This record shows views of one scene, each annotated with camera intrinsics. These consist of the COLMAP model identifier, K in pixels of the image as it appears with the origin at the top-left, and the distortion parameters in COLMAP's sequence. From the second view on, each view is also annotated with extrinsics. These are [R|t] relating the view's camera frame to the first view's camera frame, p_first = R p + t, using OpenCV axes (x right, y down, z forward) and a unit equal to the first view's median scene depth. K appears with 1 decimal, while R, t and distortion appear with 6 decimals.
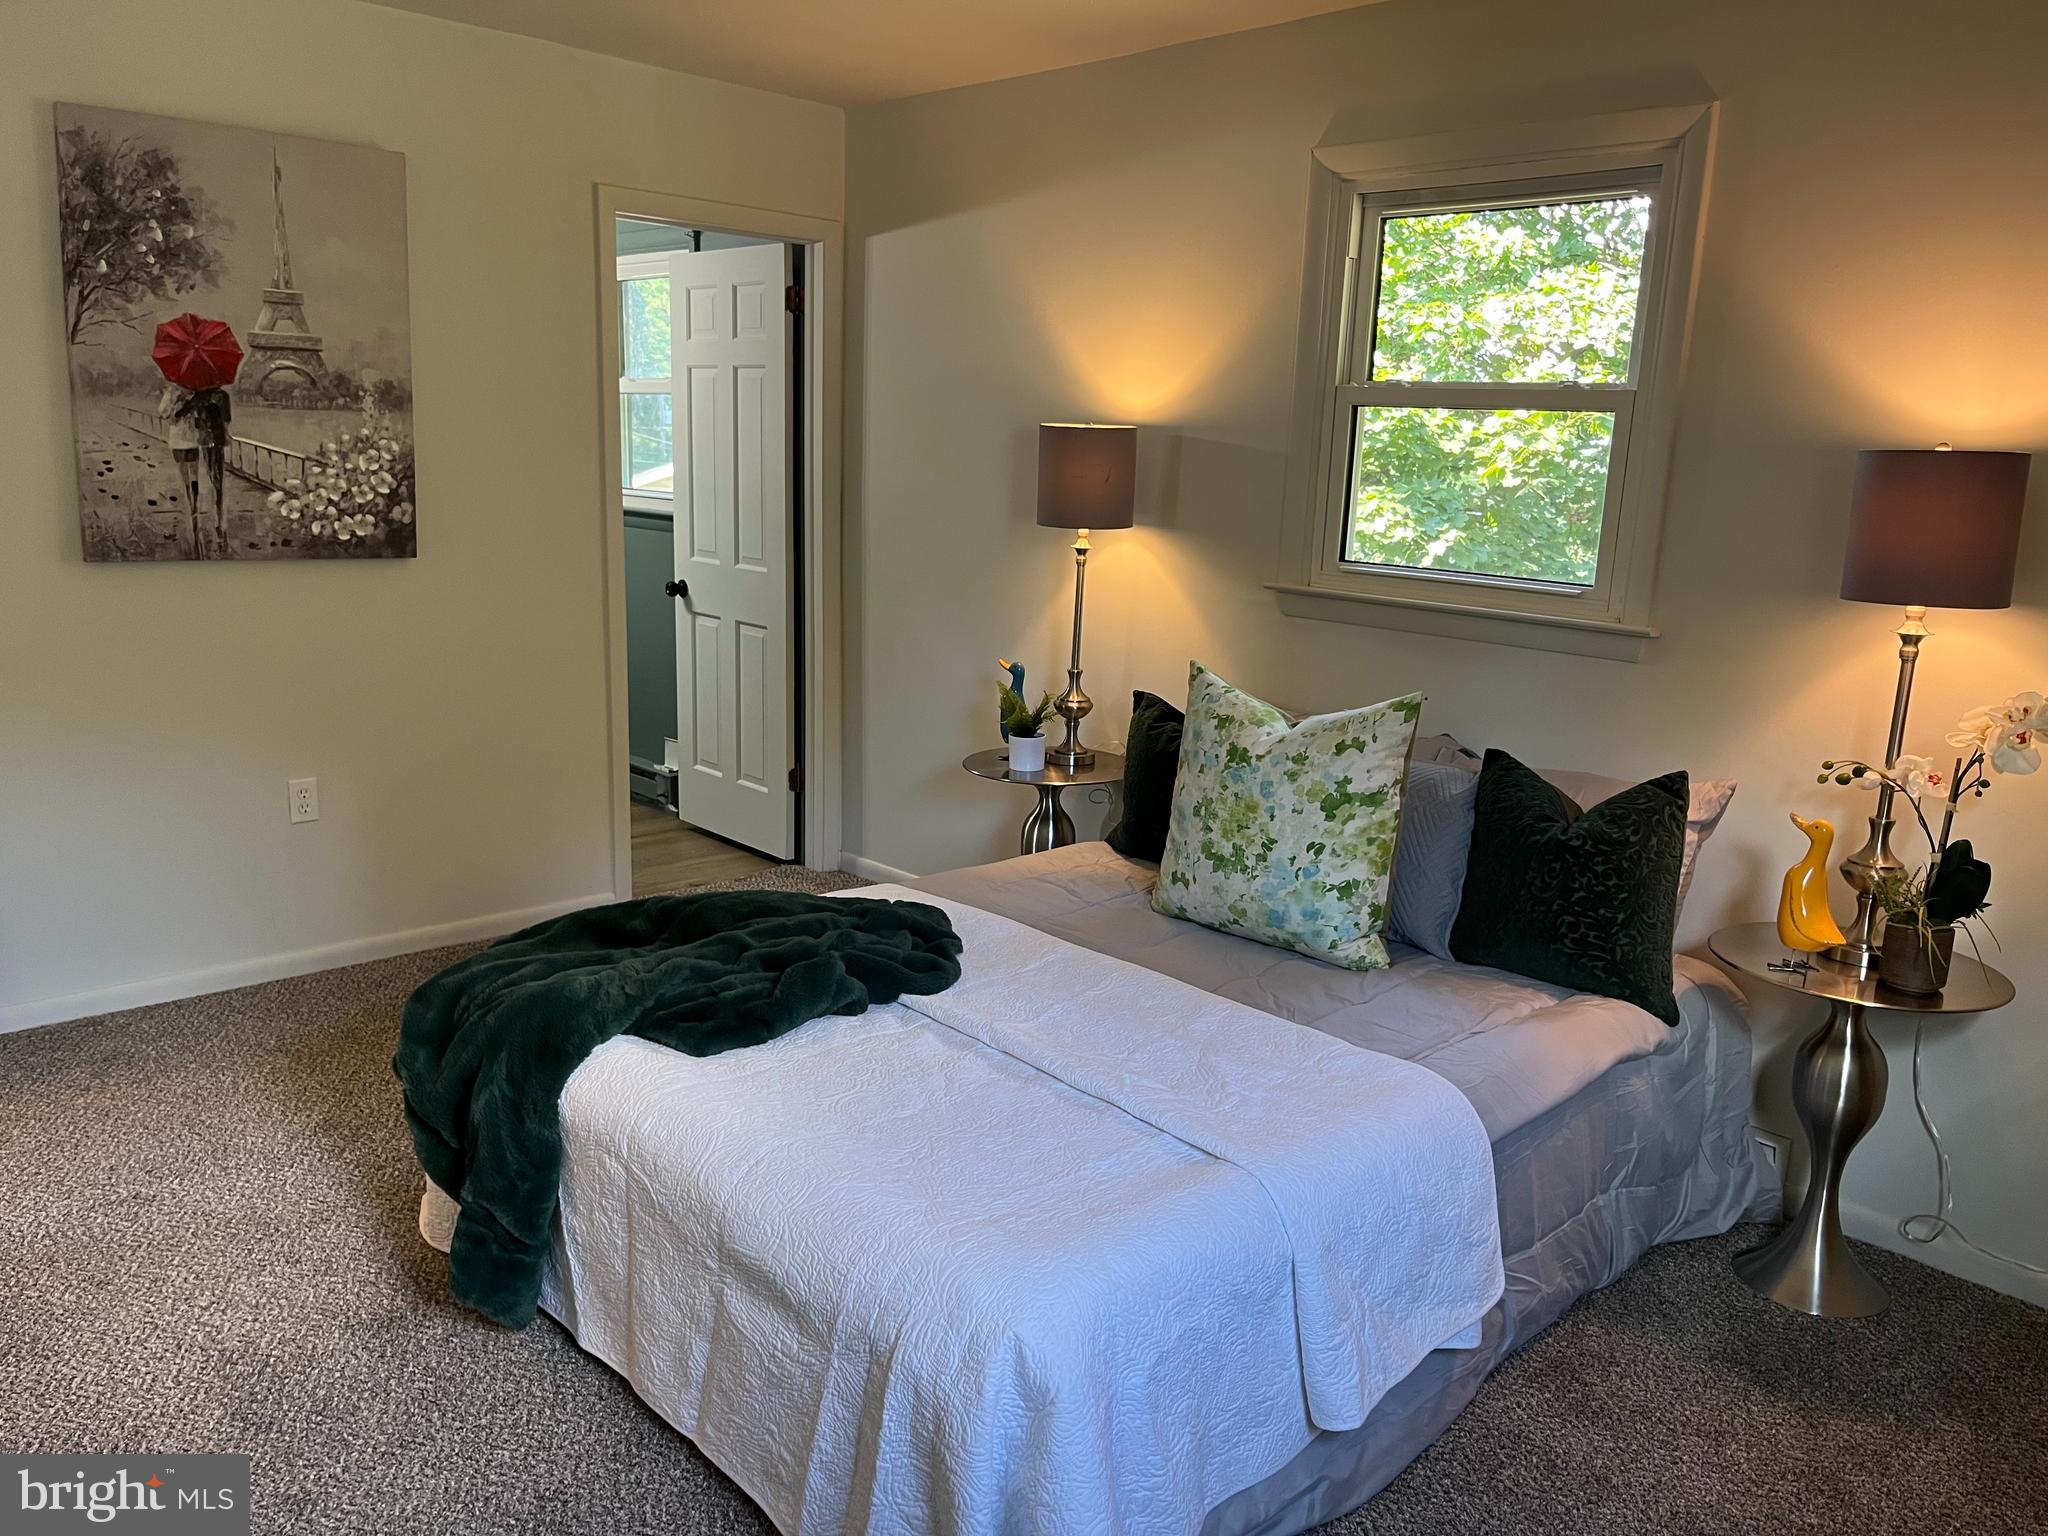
lens RADIAL K [[1539.9, 0, 1025.1], [0, 1539.9, 816.9], [0, 0, 1]] dist [-0.005882, -0.003299]
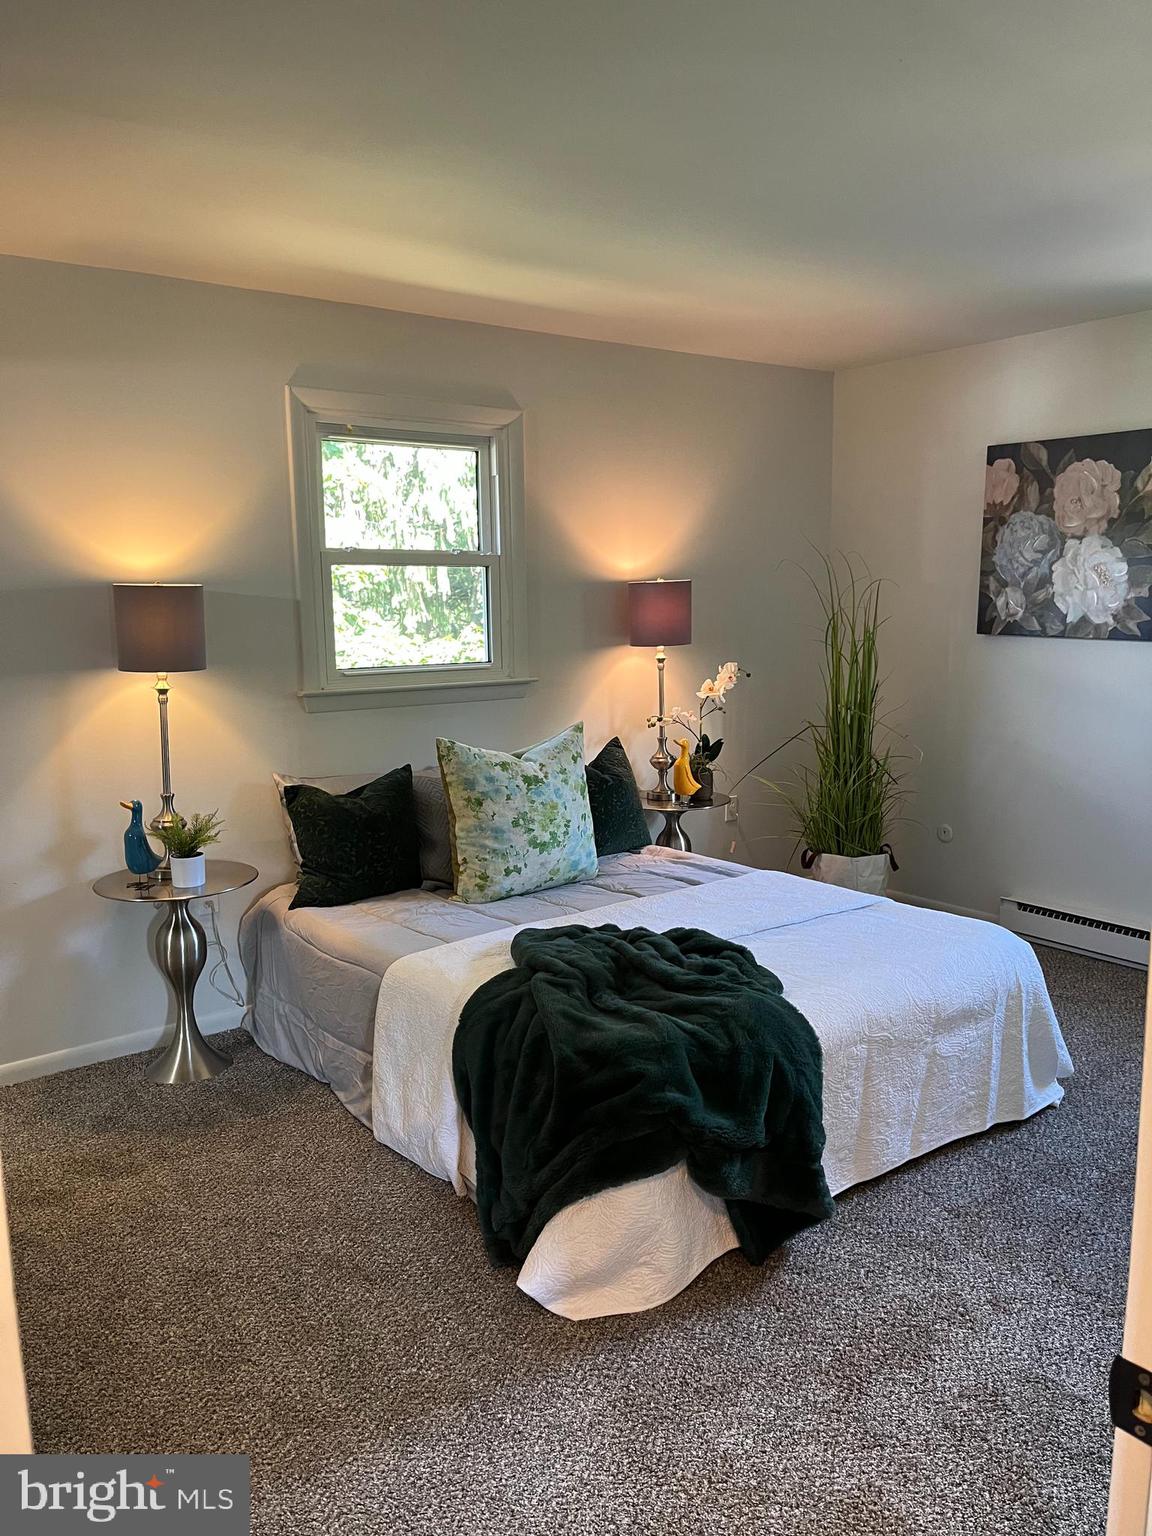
lens RADIAL K [[1189.3, 0, 576.0], [0, 1189.3, 768.0], [0, 0, 1]] dist [0.001481, 0.000654]
pose [[0.126155, -0.199064, 0.971833, -1.064276], [0.254552, 0.953354, 0.162235, -0.242629], [-0.958795, 0.226915, 0.170942, 0.731593]]
